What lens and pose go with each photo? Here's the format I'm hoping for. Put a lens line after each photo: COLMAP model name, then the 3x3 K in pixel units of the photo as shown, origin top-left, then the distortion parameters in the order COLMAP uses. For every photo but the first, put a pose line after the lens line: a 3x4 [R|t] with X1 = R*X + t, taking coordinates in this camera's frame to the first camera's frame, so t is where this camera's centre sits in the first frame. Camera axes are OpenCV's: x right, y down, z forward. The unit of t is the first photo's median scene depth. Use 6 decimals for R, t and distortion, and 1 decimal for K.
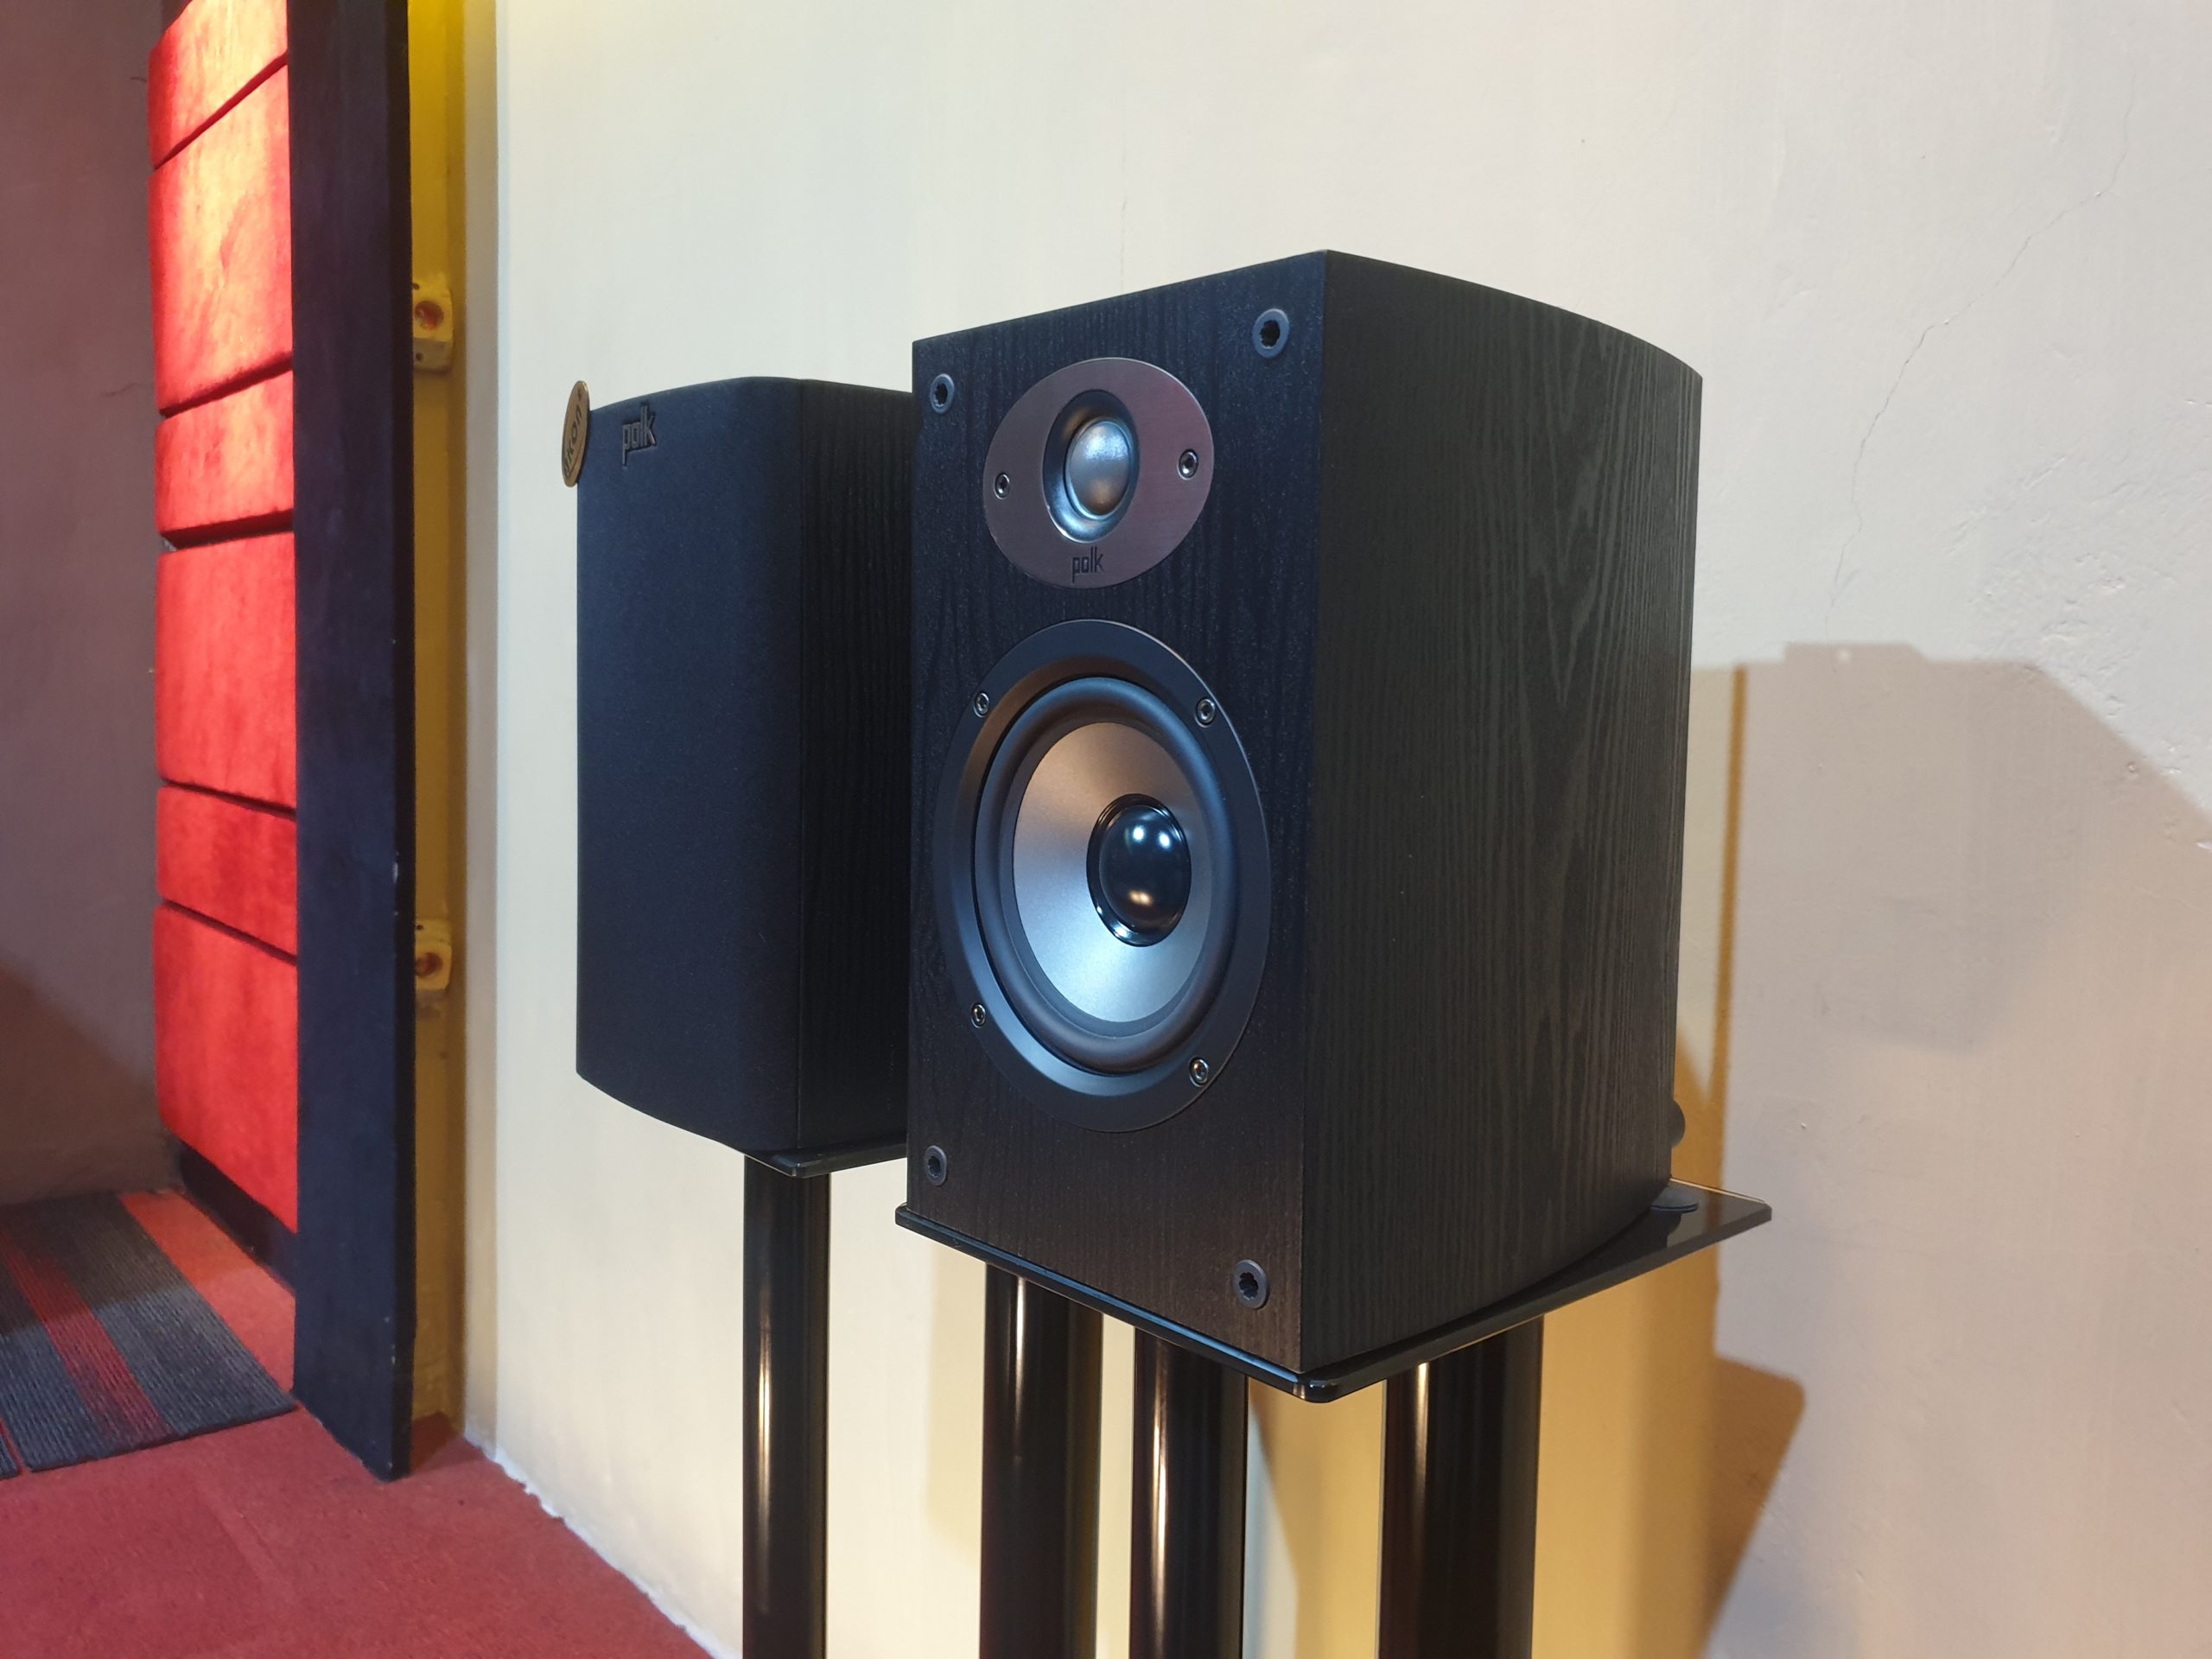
lens RADIAL K [[1747.1, 0, 1074.3], [0, 1747.1, 839.4], [0, 0, 1]] dist [-0.093427, 0.193608]
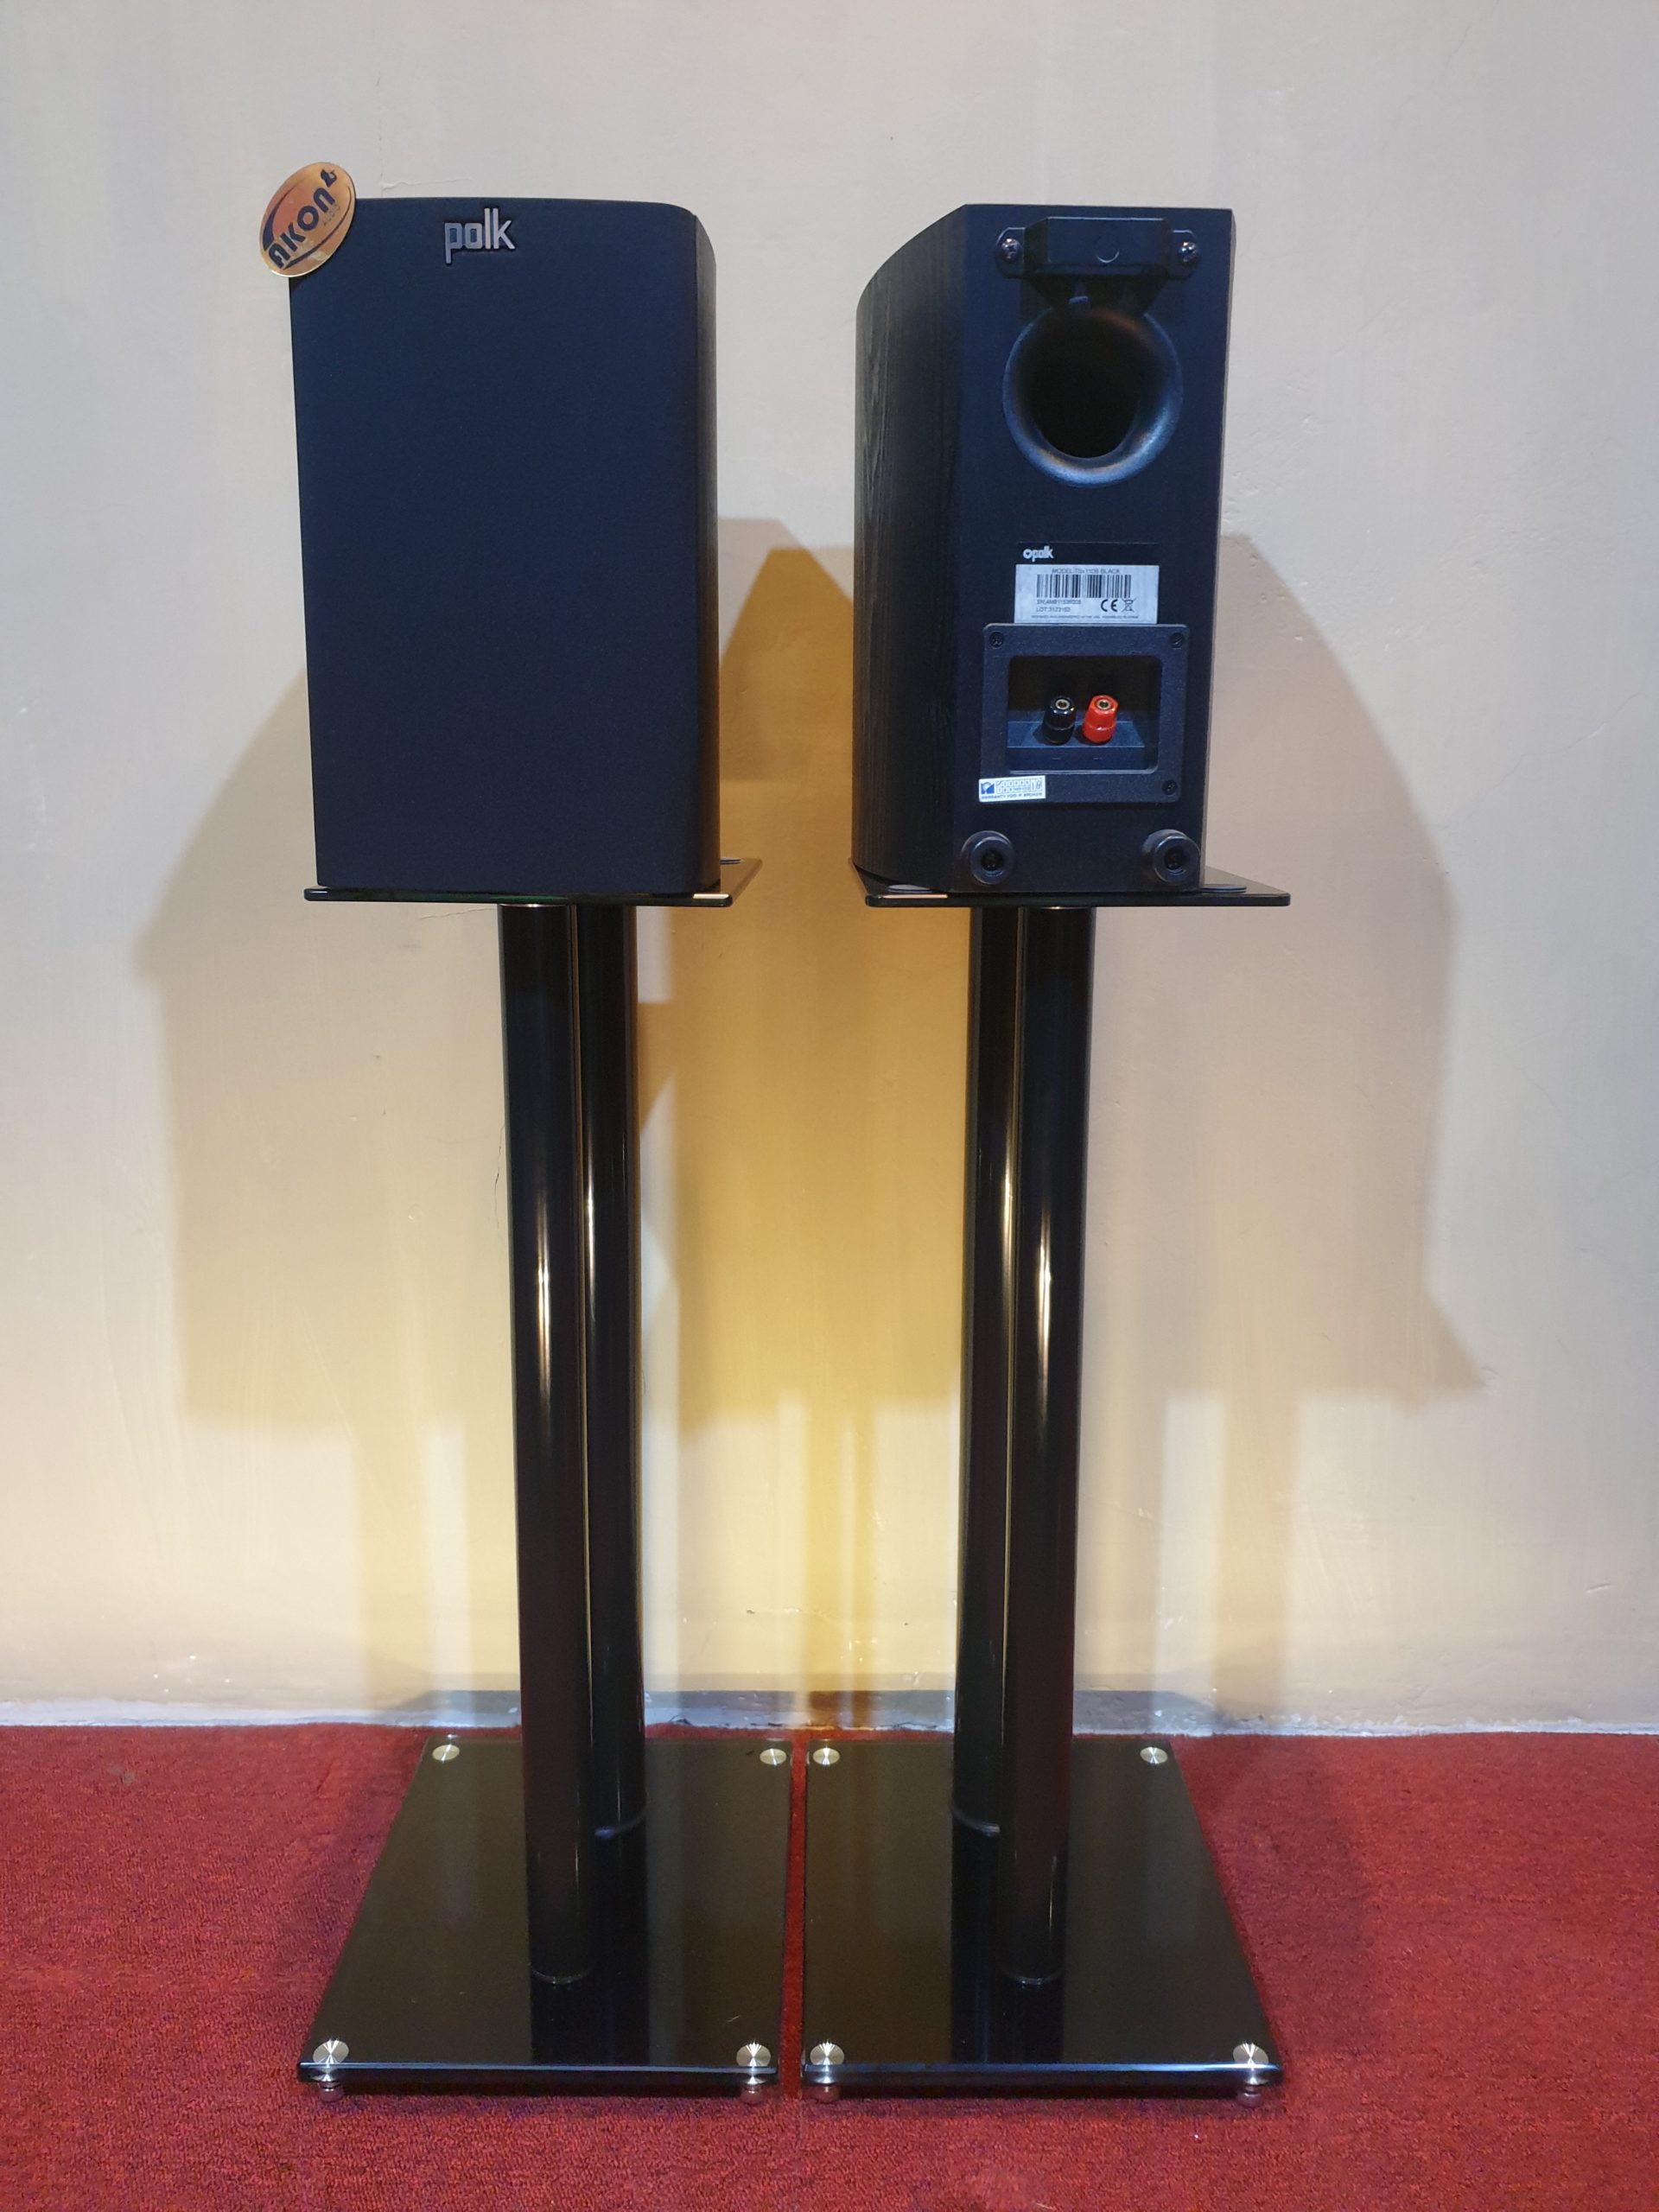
lens RADIAL K [[1703.1, 0, 835.1], [0, 1703.1, 1087.8], [0, 0, 1]] dist [-0.012114, 0.007422]
pose [[0.646974, -0.166959, 0.744009, -0.344639], [0.082127, 0.985316, 0.149694, 0.049982], [-0.758077, -0.035745, 0.651185, 0.051829]]
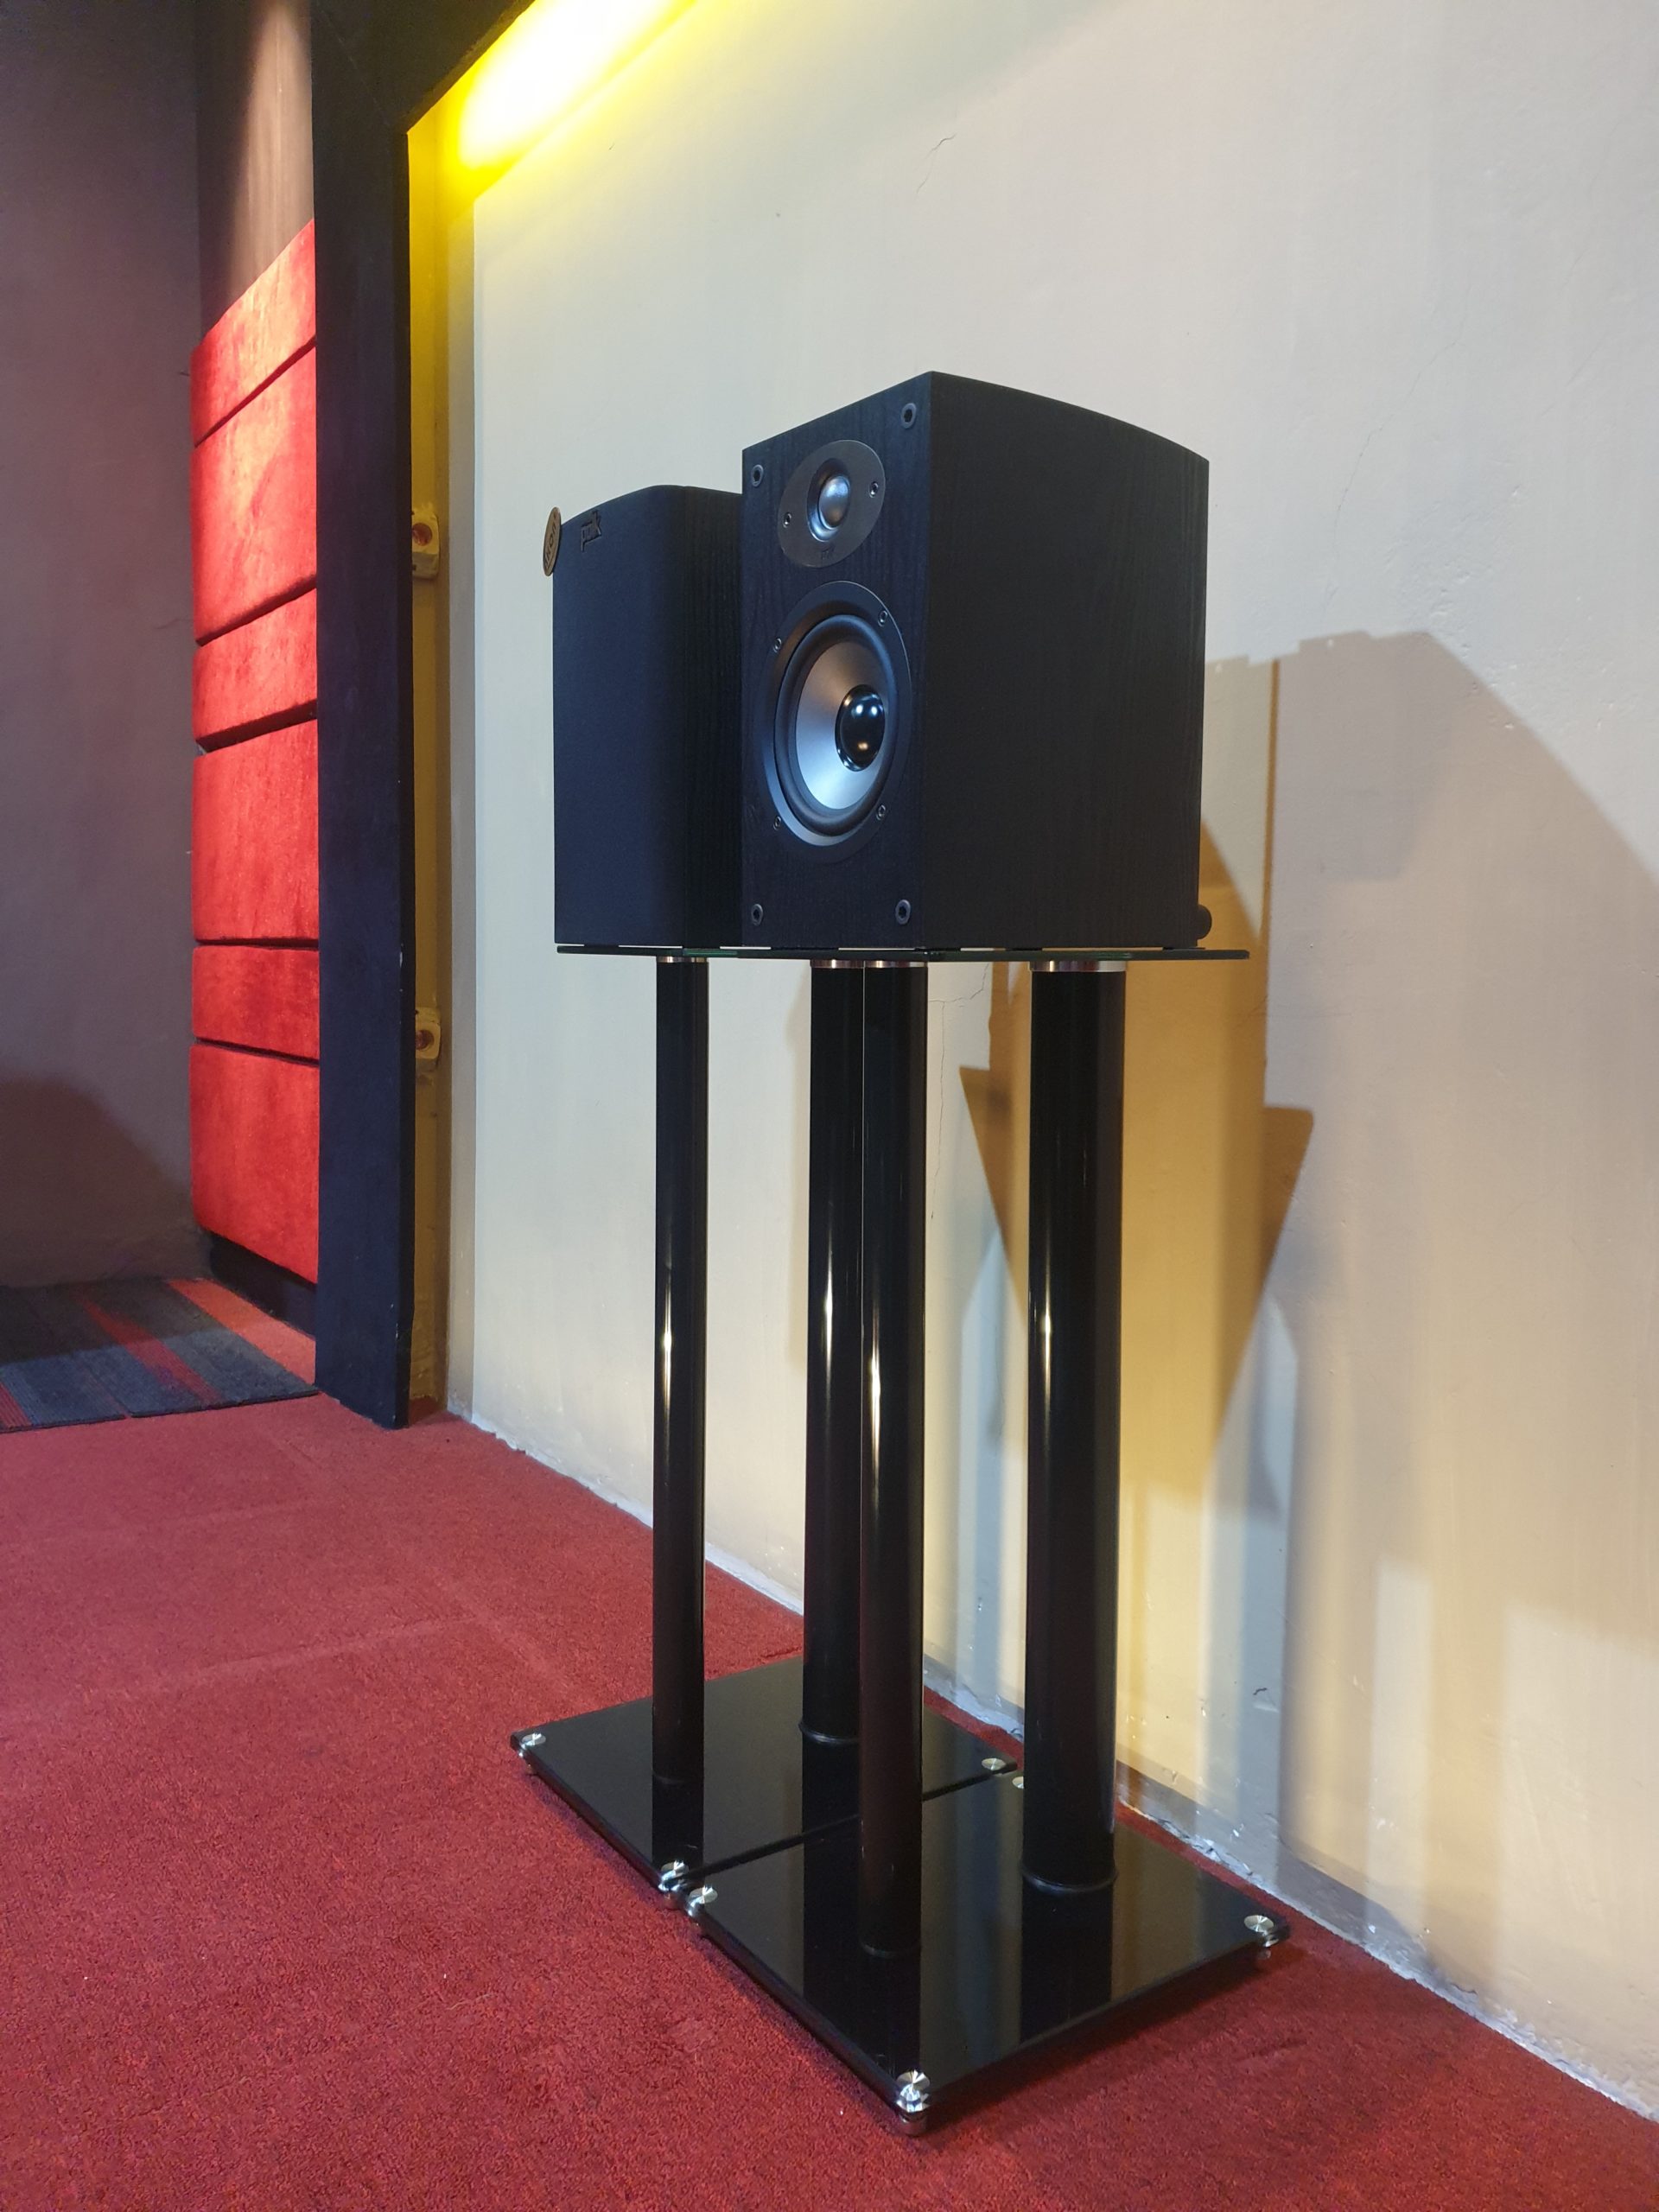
lens RADIAL K [[1717.9, 0, 829.5], [0, 1717.9, 1106.0], [0, 0, 1]] dist [0.024177, 0.000948]
pose [[0.995146, -0.000820, -0.098402, 0.050440], [0.000113, 0.999974, -0.007186, 0.119190], [0.098406, 0.007140, 0.995121, -0.225264]]
